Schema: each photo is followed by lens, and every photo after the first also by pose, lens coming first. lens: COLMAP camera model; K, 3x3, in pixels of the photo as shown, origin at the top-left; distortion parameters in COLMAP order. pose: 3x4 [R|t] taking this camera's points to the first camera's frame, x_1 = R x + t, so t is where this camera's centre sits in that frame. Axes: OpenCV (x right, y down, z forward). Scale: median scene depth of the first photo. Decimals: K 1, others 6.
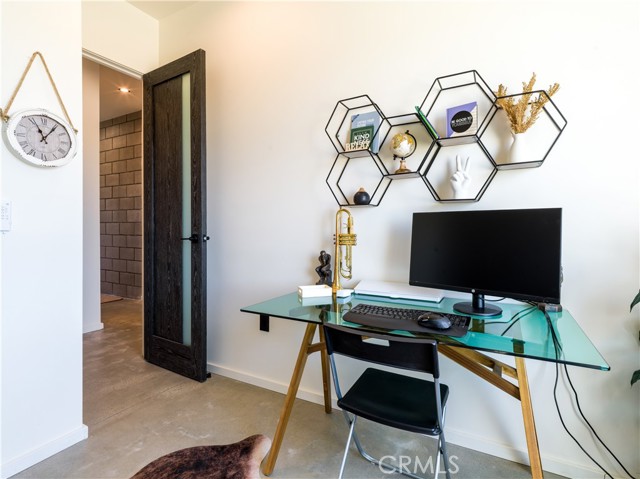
lens RADIAL K [[329.4, 0, 314.7], [0, 329.4, 230.4], [0, 0, 1]] dist [0.002302, -0.001442]
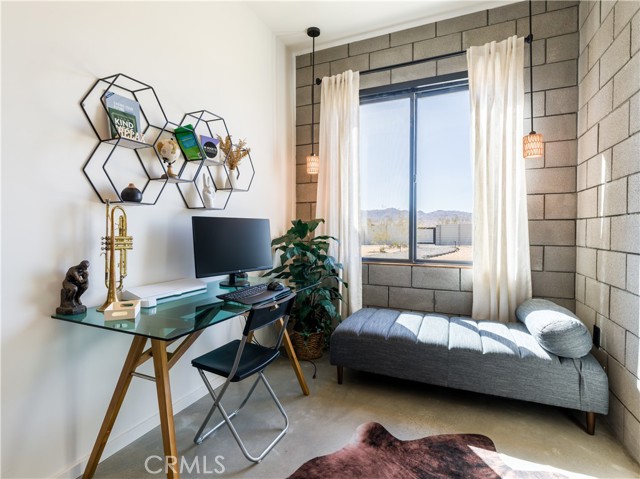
lens RADIAL K [[329.4, 0, 314.7], [0, 329.4, 230.4], [0, 0, 1]] dist [0.002302, -0.001442]
pose [[-0.094233, -0.001310, 0.995549, -0.810661], [0.004069, 0.999990, 0.001701, -0.003695], [-0.995542, 0.004211, -0.094227, 0.622853]]
